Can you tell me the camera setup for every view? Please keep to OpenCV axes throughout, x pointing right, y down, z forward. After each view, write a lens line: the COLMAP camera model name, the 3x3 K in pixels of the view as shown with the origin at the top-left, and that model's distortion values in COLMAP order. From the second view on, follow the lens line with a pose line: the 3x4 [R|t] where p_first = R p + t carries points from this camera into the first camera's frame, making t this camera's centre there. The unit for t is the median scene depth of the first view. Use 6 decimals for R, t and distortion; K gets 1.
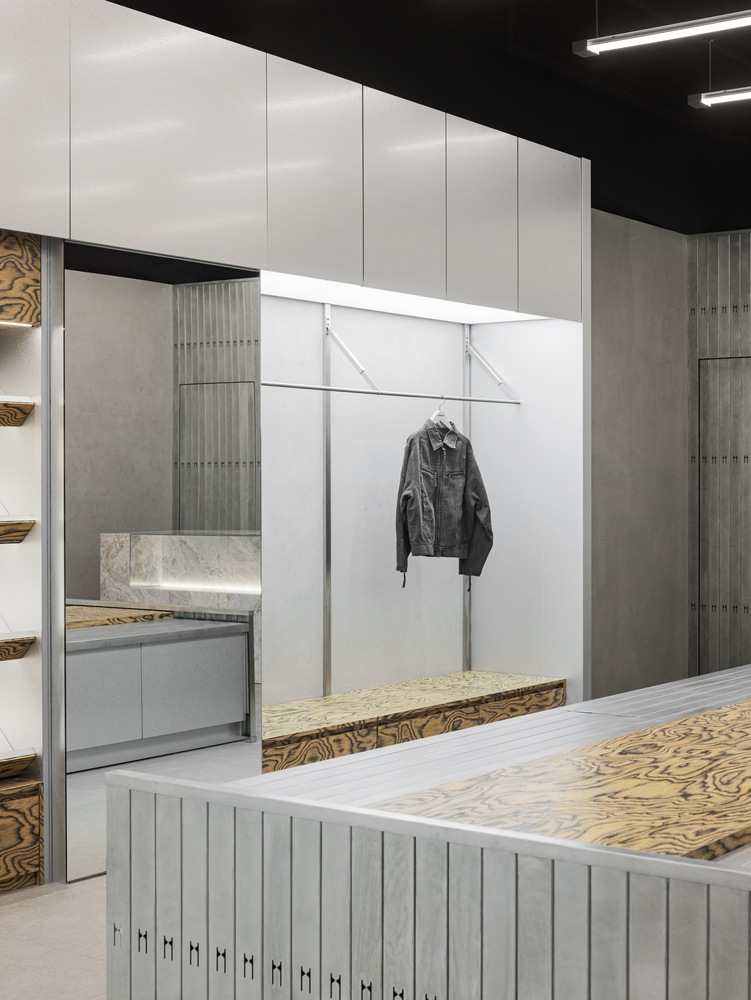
lens RADIAL K [[1619.1, 0, 375.5], [0, 1619.1, 500.0], [0, 0, 1]] dist [-0.029044, 0.011721]
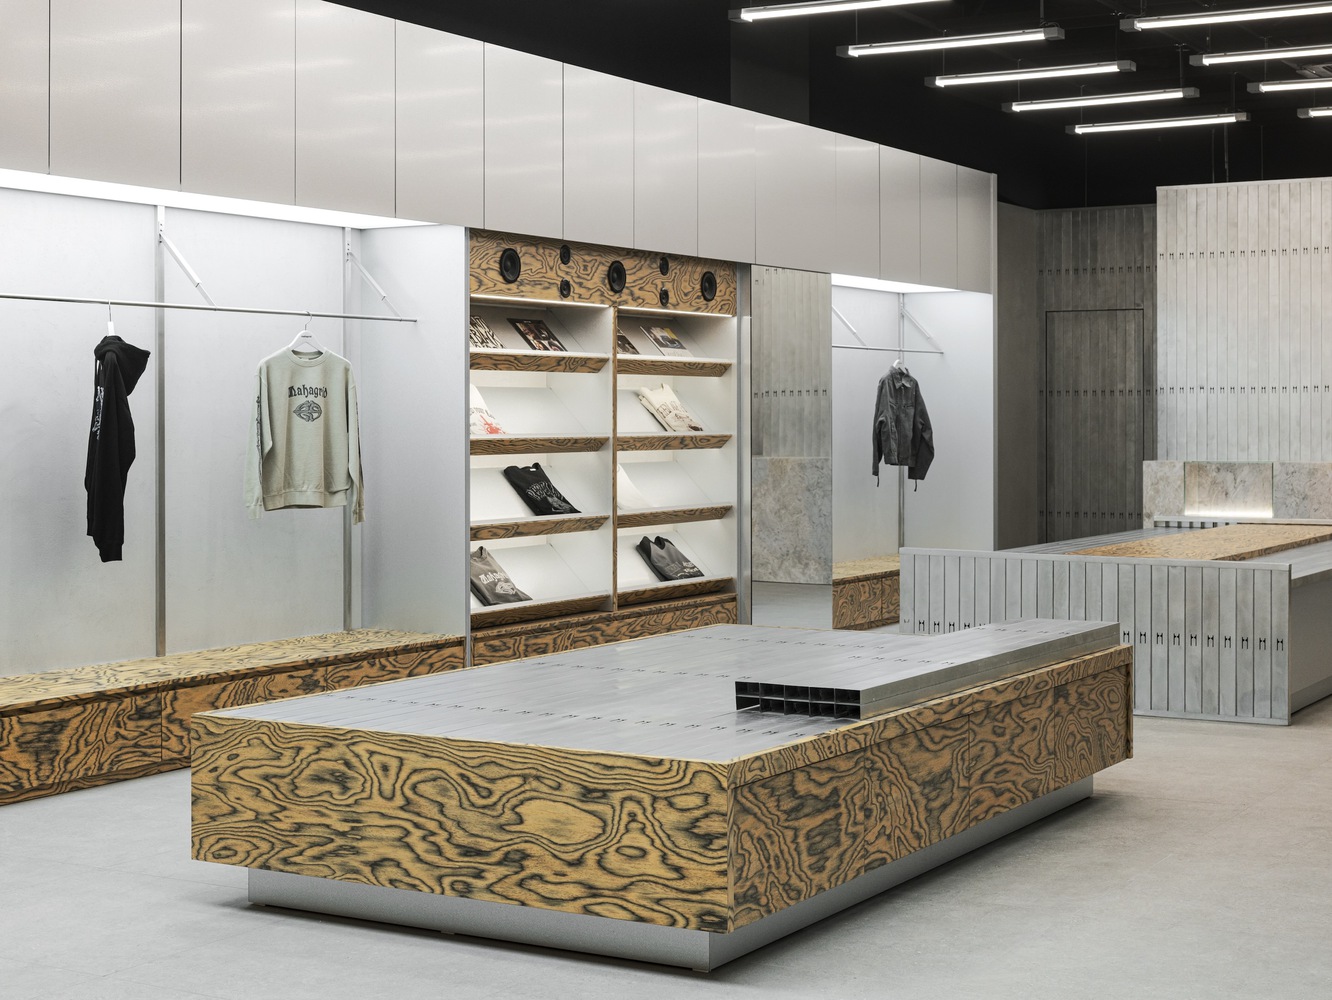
lens RADIAL K [[2156.6, 0, 666.0], [0, 2156.6, 500.0], [0, 0, 1]] dist [-0.029044, 0.011721]
pose [[0.994379, -0.005465, 0.105736, -0.373978], [0.002411, 0.999577, 0.028992, 0.011283], [-0.105850, -0.028574, 0.993971, -0.860985]]
